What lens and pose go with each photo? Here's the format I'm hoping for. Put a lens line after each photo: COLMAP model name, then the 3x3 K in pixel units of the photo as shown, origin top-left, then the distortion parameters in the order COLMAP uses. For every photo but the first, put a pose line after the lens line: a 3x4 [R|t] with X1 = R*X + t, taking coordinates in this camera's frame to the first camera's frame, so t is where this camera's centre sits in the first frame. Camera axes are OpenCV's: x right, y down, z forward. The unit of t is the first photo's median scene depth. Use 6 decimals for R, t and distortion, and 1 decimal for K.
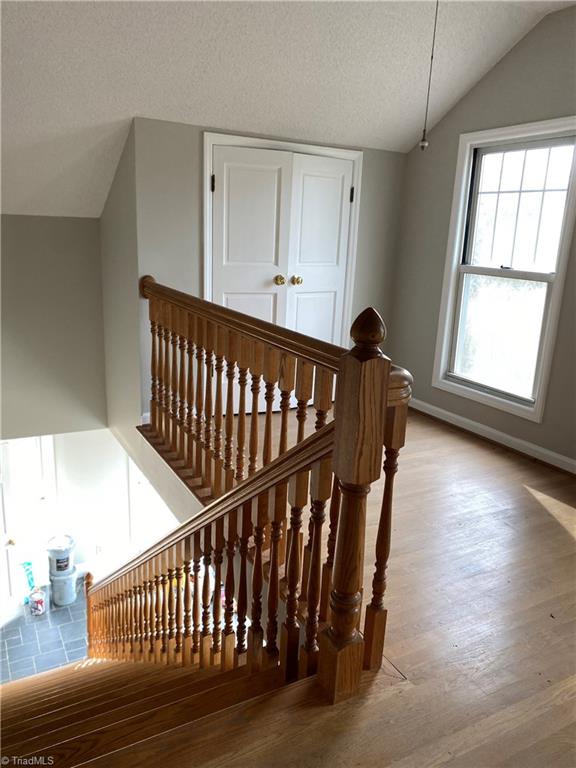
lens RADIAL K [[592.2, 0, 283.9], [0, 592.2, 376.7], [0, 0, 1]] dist [0.046500, -0.045124]
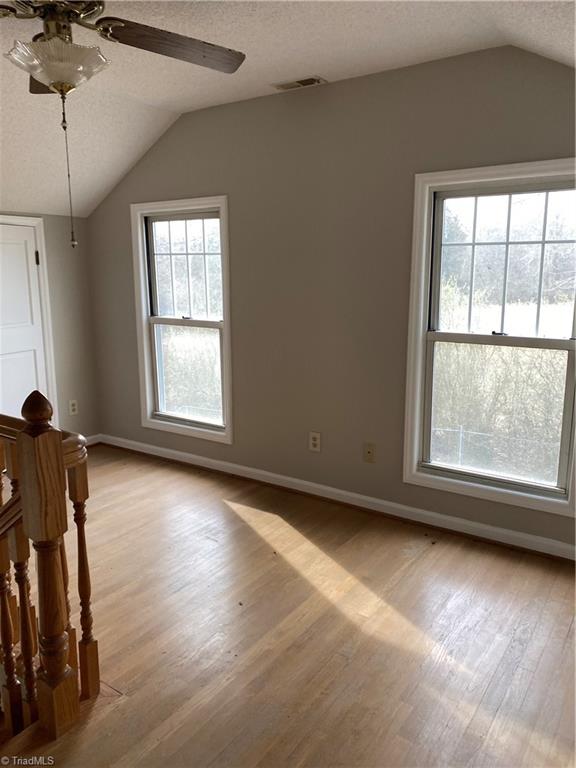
lens RADIAL K [[592.2, 0, 283.9], [0, 592.2, 376.7], [0, 0, 1]] dist [0.046500, -0.045124]
pose [[0.897587, -0.125855, 0.422490, 0.061106], [0.146148, 0.989136, -0.015841, -0.035778], [-0.415906, 0.075964, 0.906229, -0.198976]]
